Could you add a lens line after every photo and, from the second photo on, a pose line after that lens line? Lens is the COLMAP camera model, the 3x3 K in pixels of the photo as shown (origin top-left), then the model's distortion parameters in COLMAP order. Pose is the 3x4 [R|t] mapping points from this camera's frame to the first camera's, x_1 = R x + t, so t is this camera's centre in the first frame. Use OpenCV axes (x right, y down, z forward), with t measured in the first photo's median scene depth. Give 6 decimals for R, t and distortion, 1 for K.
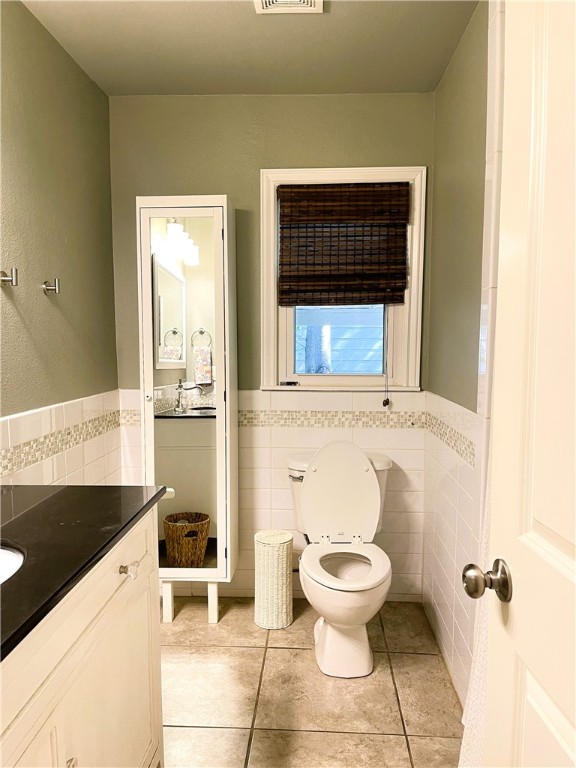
lens RADIAL K [[585.8, 0, 294.0], [0, 585.8, 379.8], [0, 0, 1]] dist [0.064947, -0.090330]
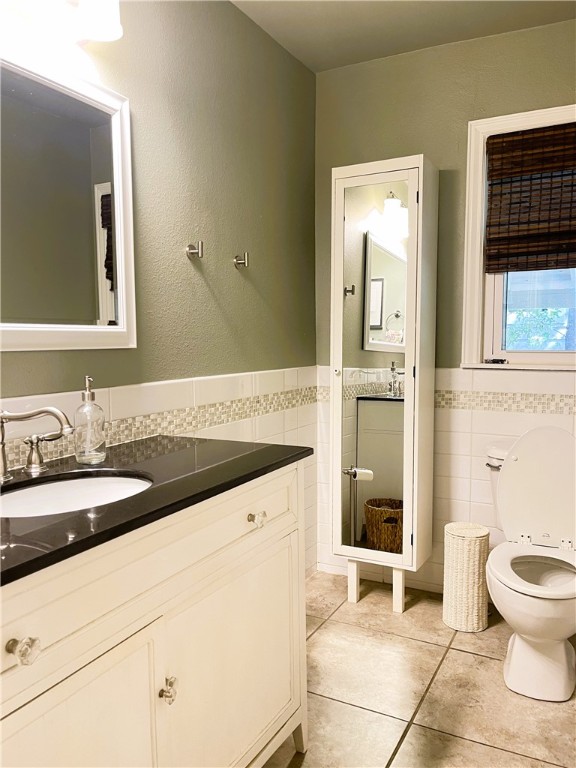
lens RADIAL K [[612.9, 0, 283.6], [0, 612.9, 381.8], [0, 0, 1]] dist [0.056798, -0.086088]
pose [[0.903960, 0.026338, -0.426805, 0.106566], [-0.023952, 0.999653, 0.010958, 0.036707], [0.426946, 0.000317, 0.904277, 0.030010]]
